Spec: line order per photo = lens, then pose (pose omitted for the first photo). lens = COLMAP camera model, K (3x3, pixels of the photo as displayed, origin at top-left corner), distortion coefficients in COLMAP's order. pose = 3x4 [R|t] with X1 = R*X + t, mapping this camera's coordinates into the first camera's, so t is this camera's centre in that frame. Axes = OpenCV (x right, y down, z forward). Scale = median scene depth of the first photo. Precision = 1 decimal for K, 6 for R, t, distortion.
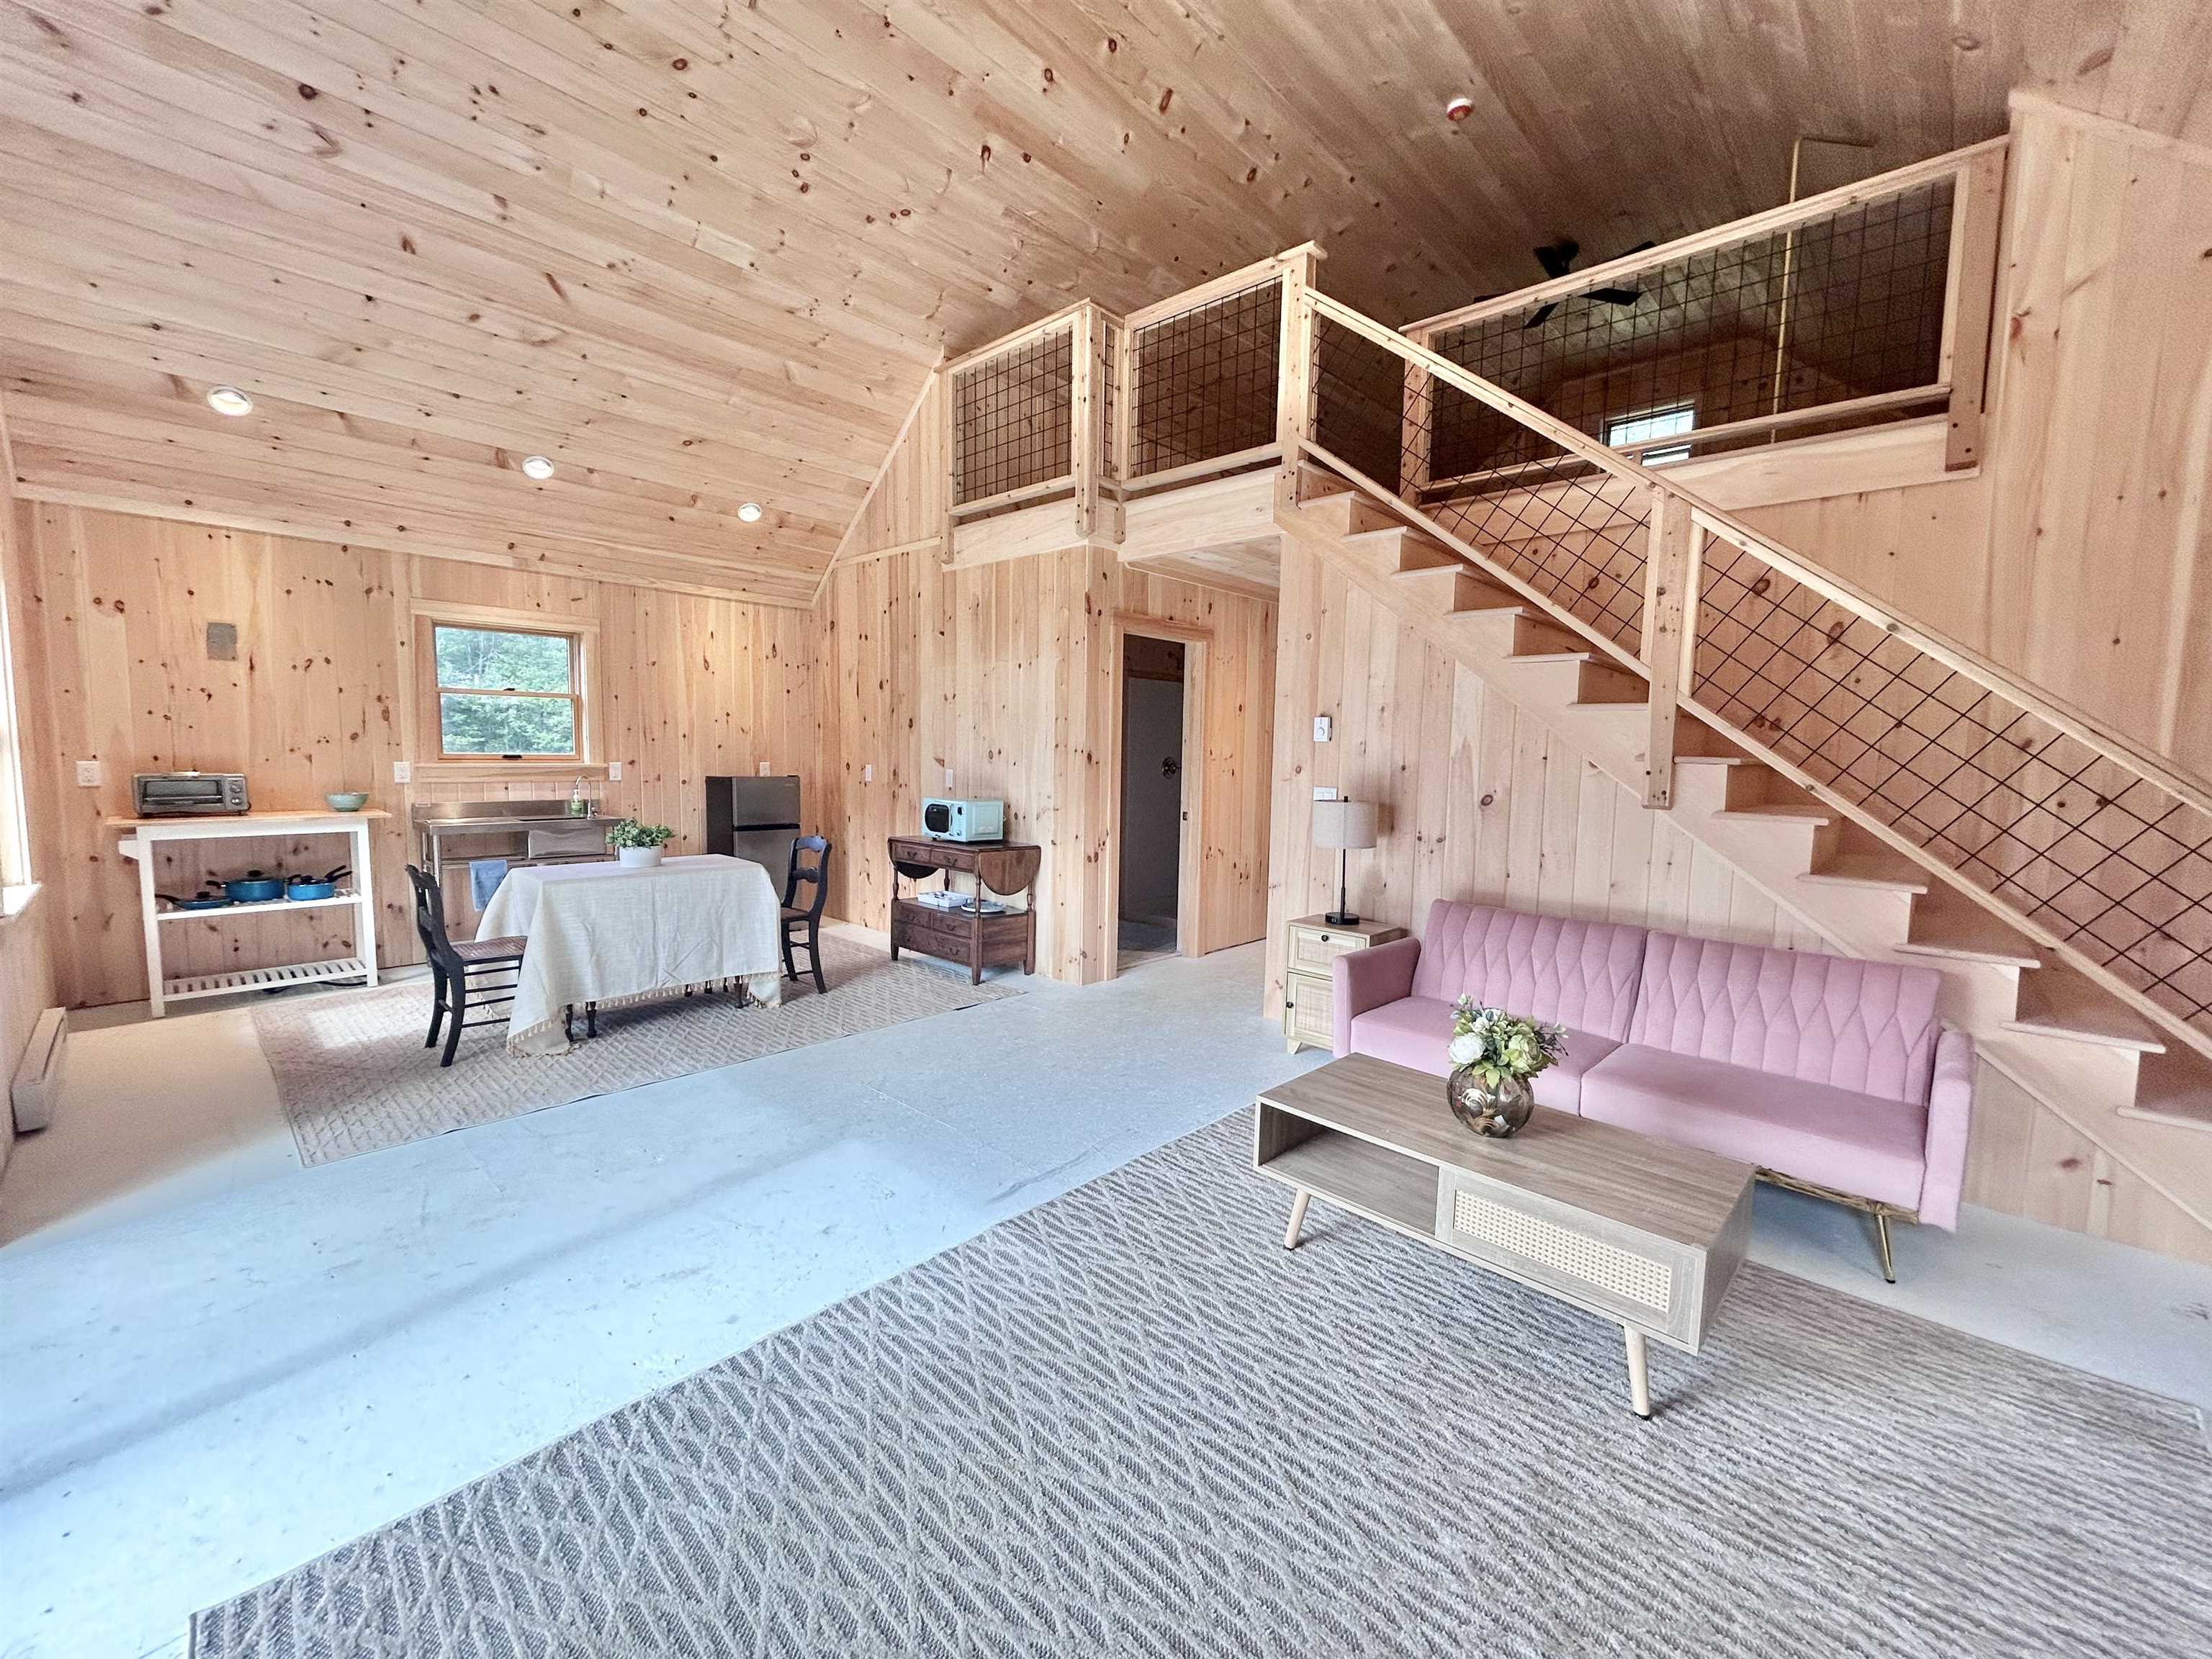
lens RADIAL K [[889.5, 0, 1106.0], [0, 889.5, 829.5], [0, 0, 1]] dist [-0.005558, 0.000485]
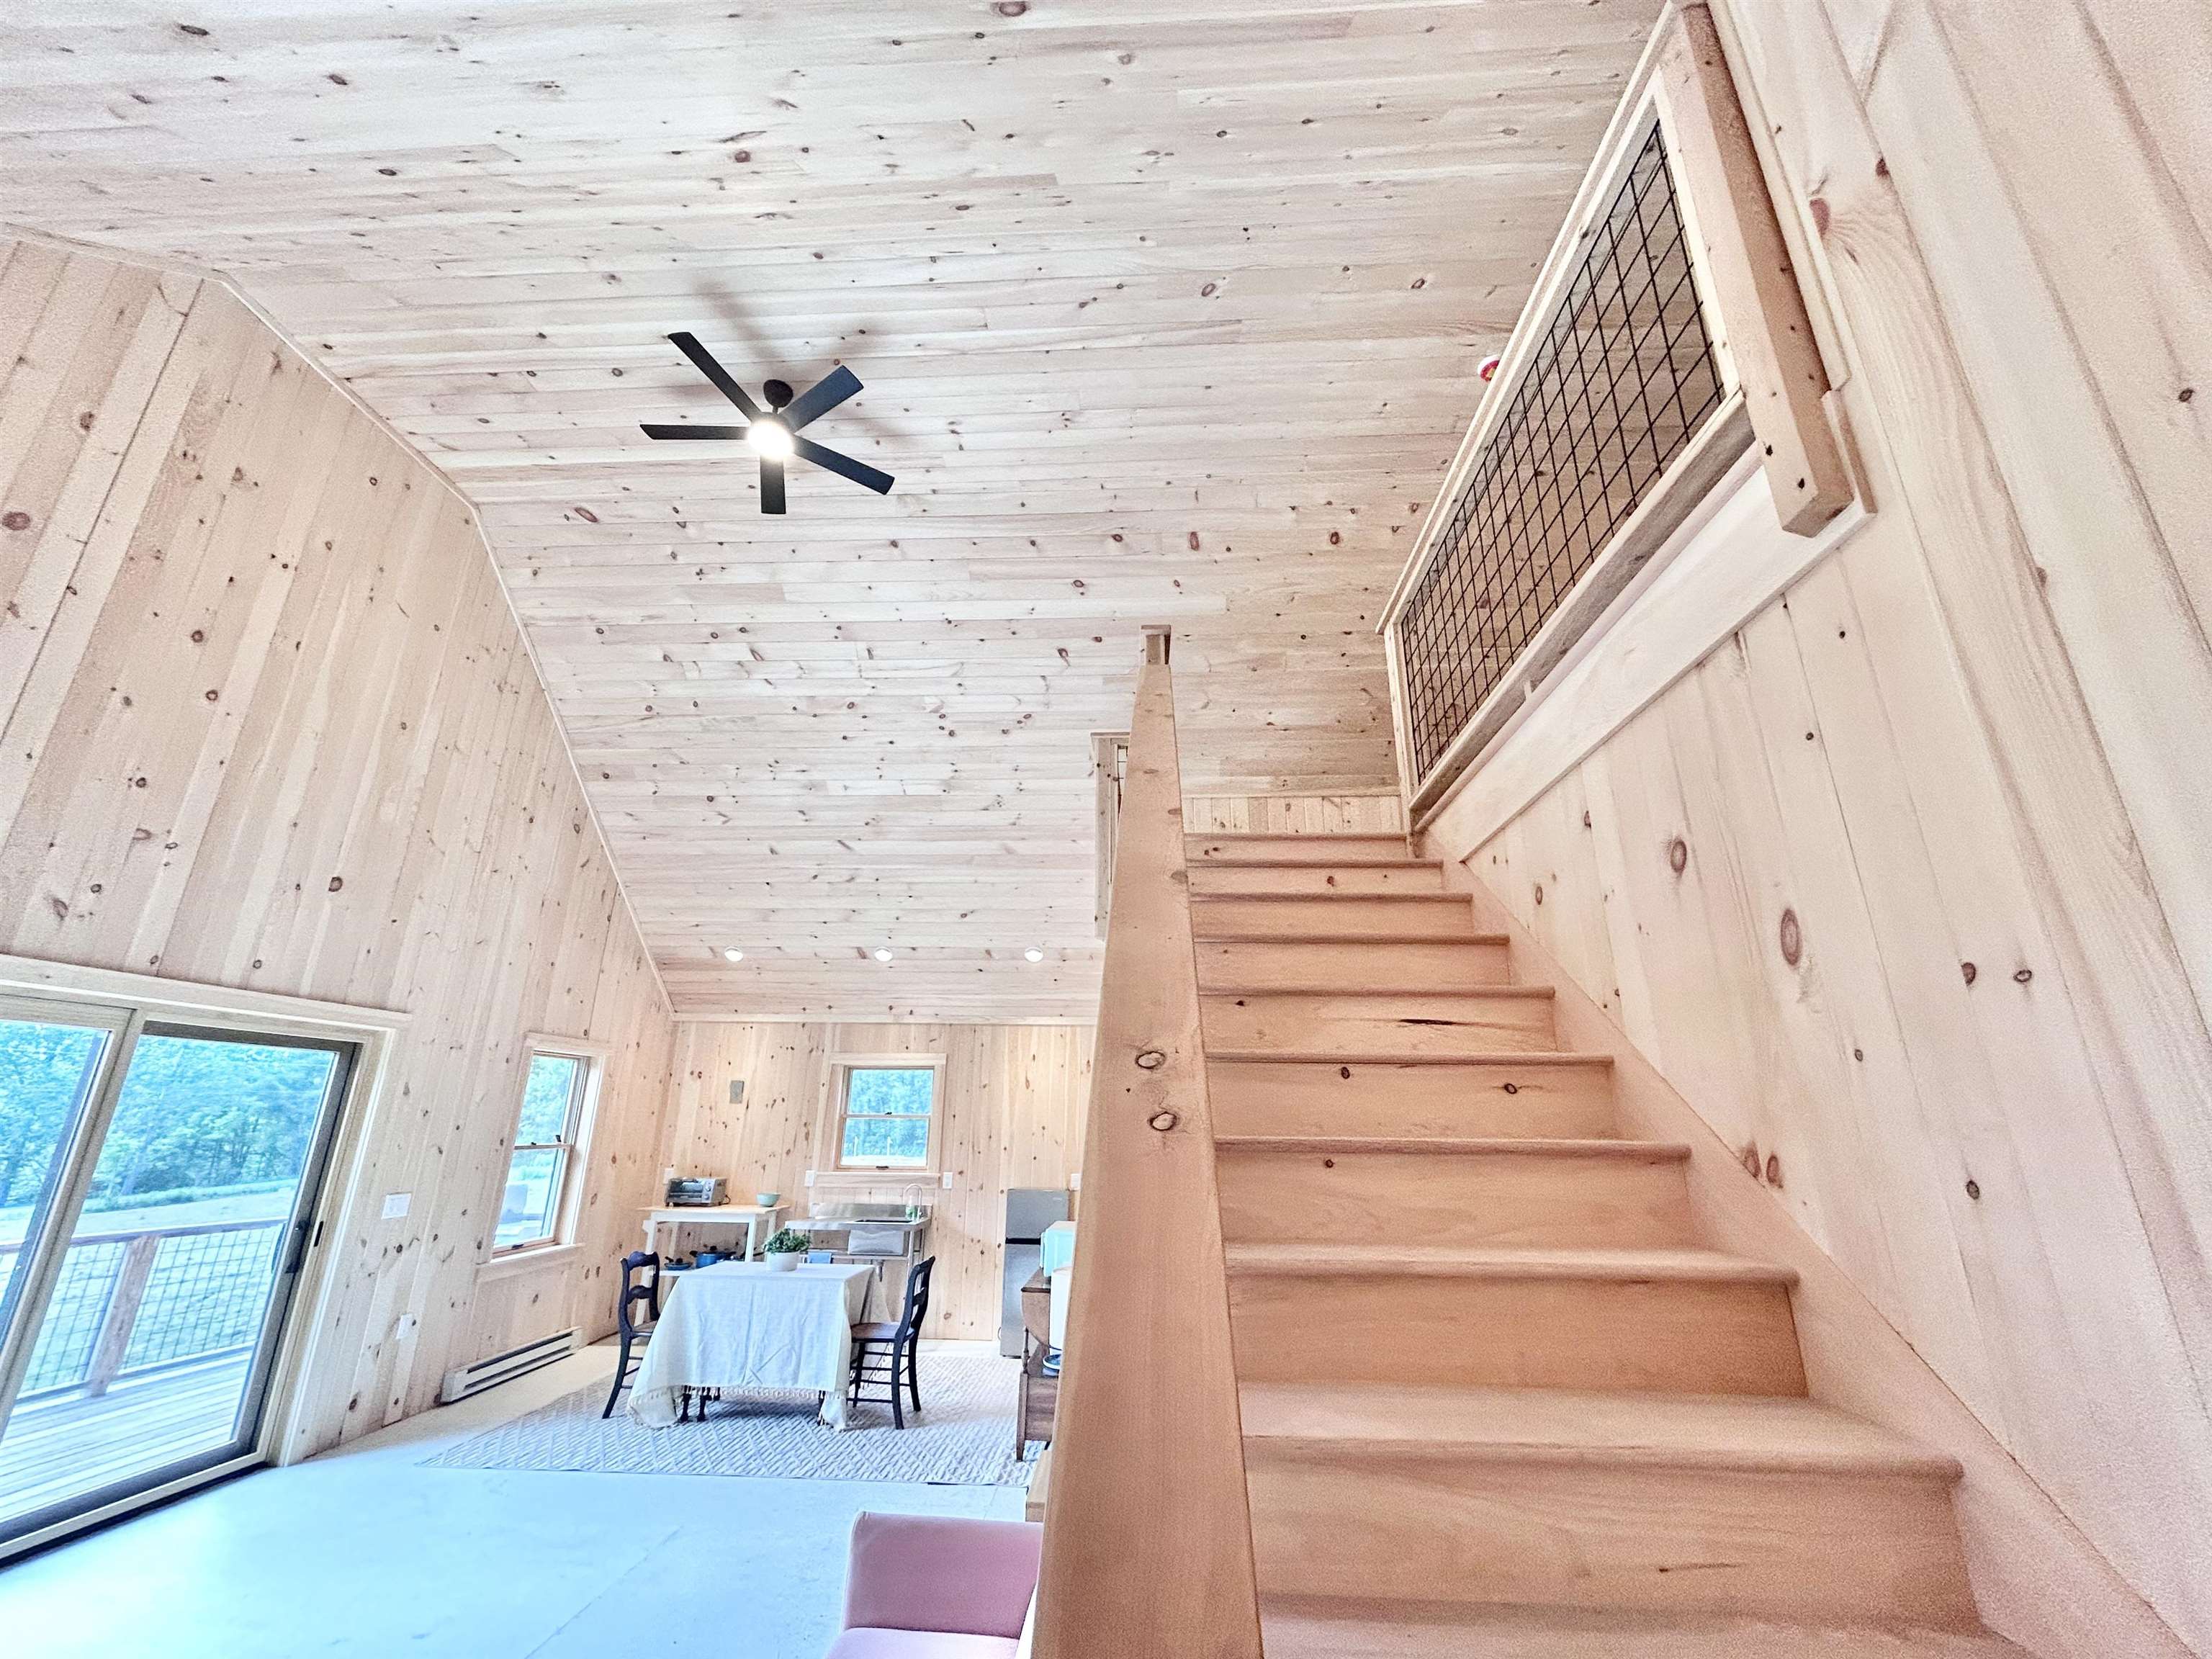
lens RADIAL K [[889.5, 0, 1106.0], [0, 889.5, 829.5], [0, 0, 1]] dist [-0.005558, 0.000485]
pose [[0.649008, -0.252125, -0.717789, 0.718951], [-0.063986, 0.922057, -0.381729, -0.072022], [0.758086, 0.293673, 0.582290, 0.397433]]
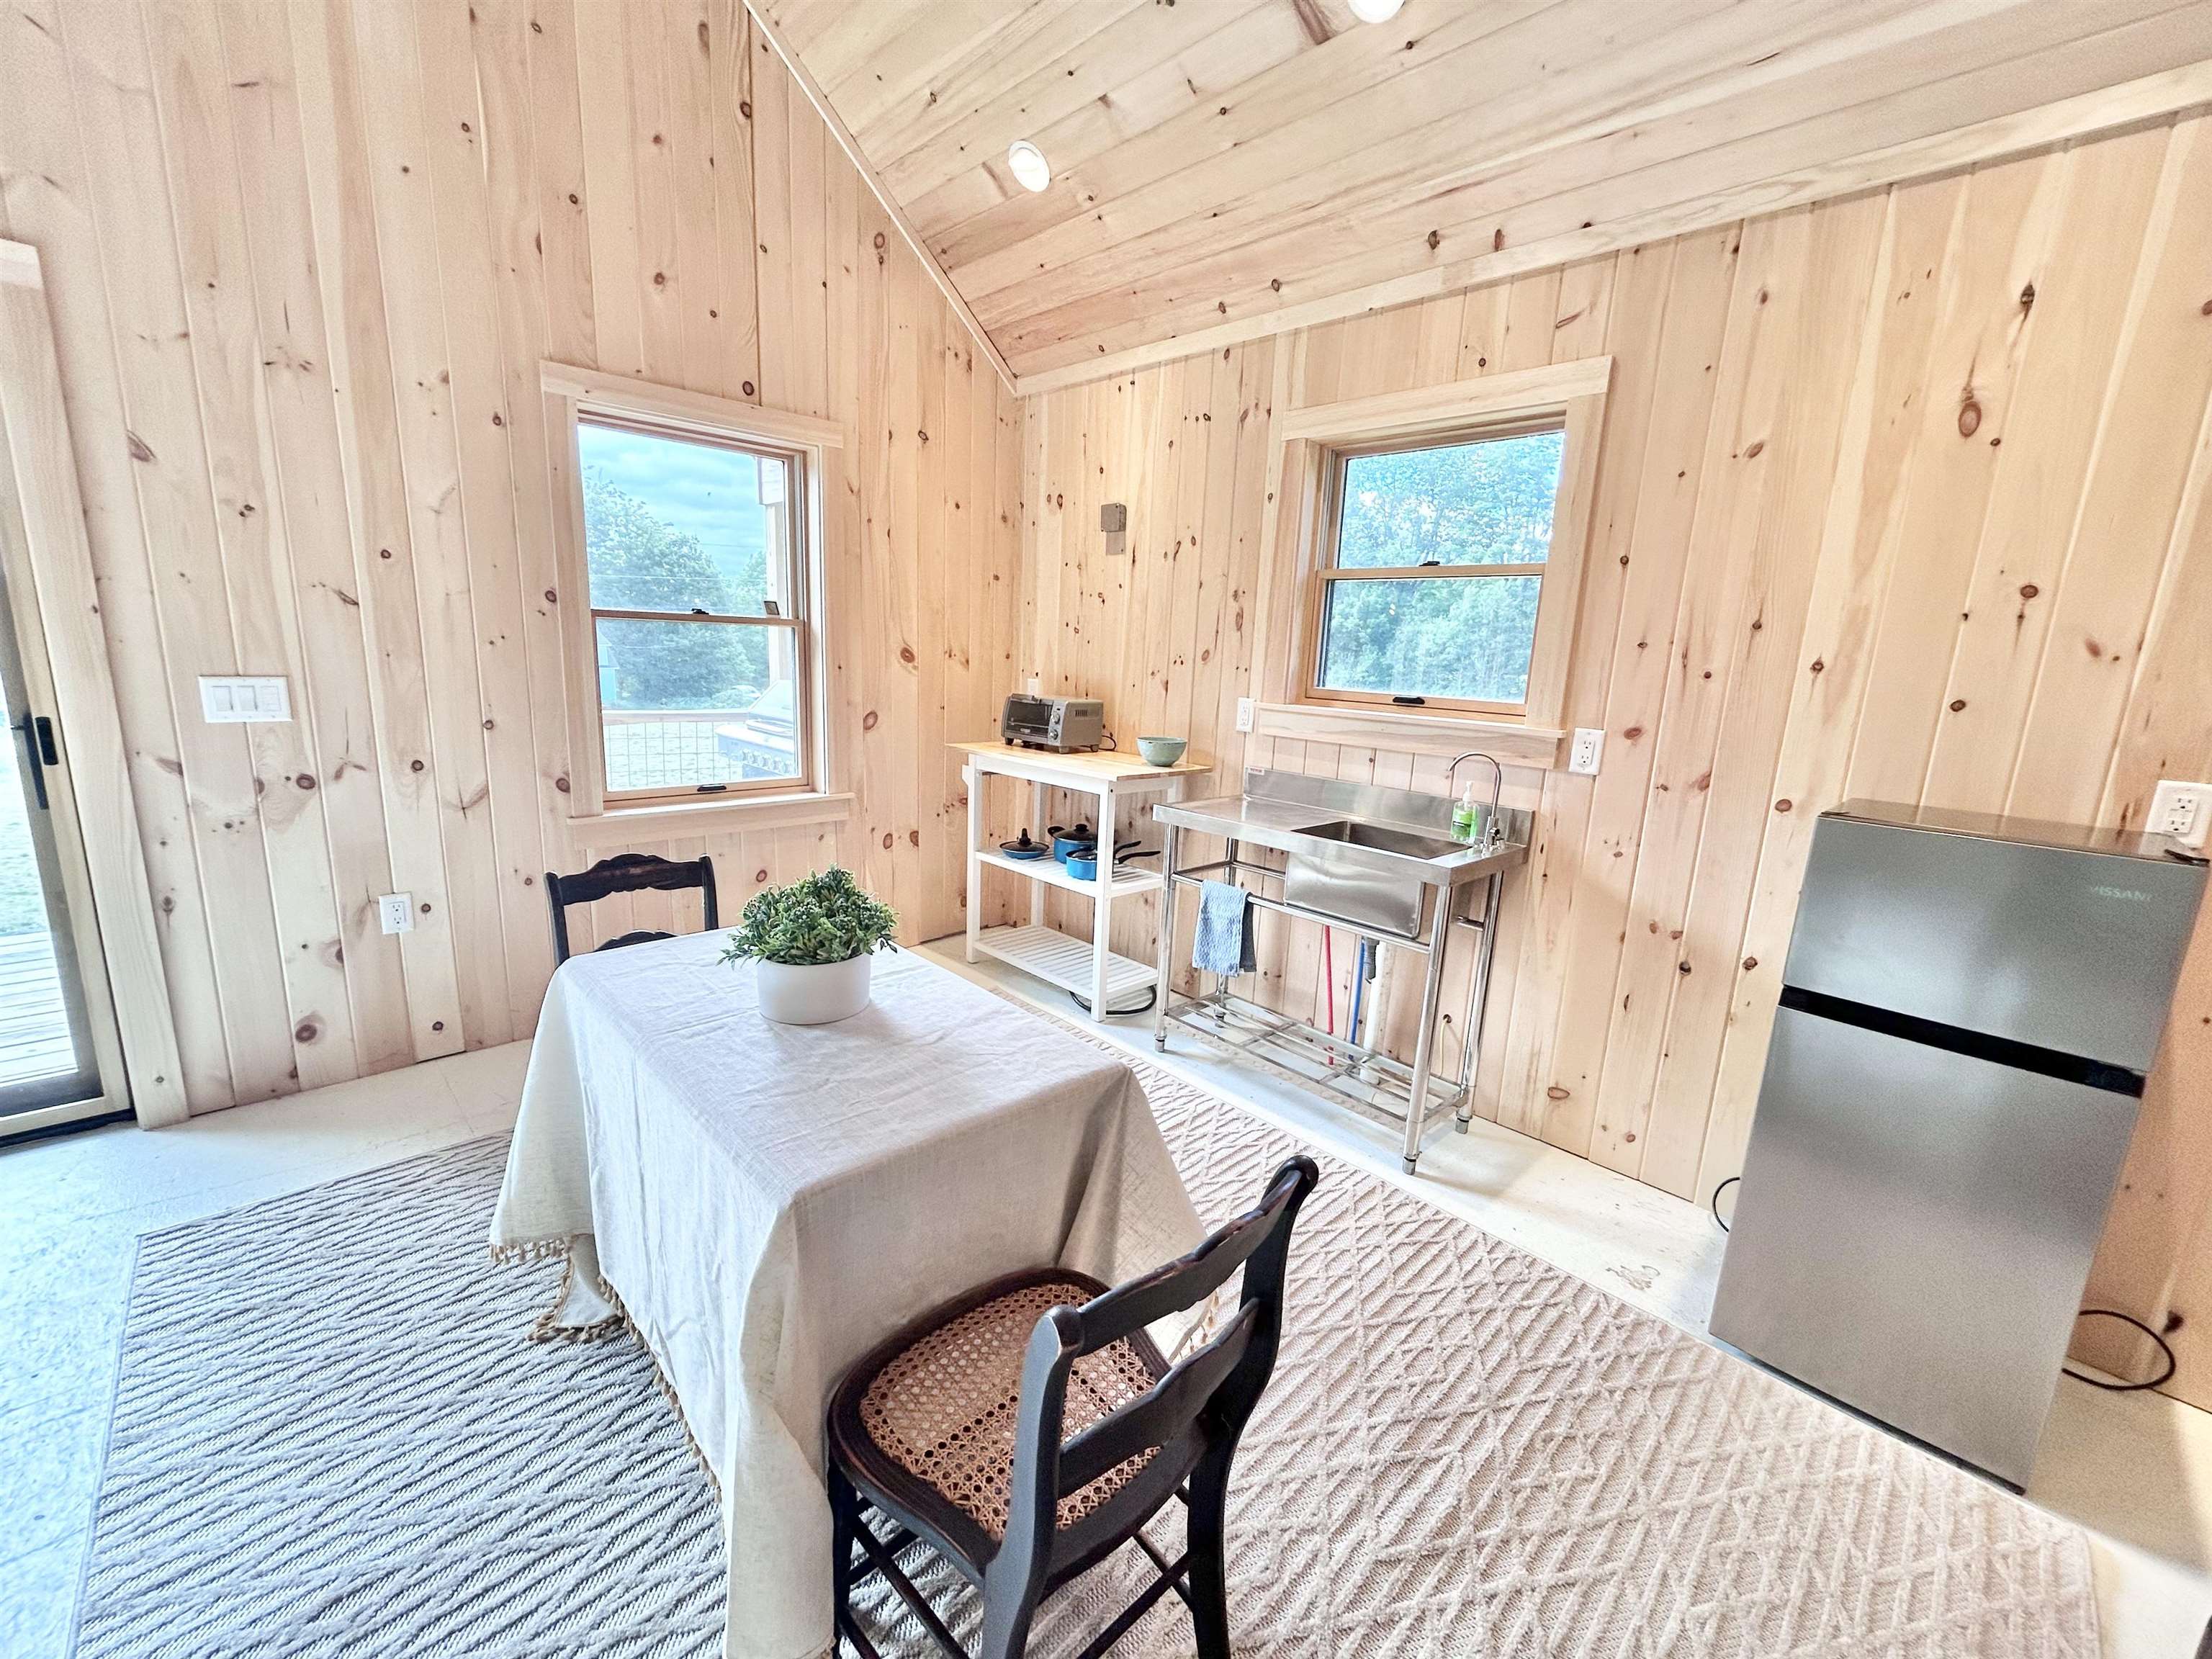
lens RADIAL K [[892.5, 0, 1106.0], [0, 892.5, 829.5], [0, 0, 1]] dist [-0.008718, 0.000120]
pose [[-0.035597, 0.178913, -0.983221, -0.176740], [-0.134548, 0.974029, 0.182111, -0.093302], [0.990267, 0.138773, -0.010600, 0.989995]]
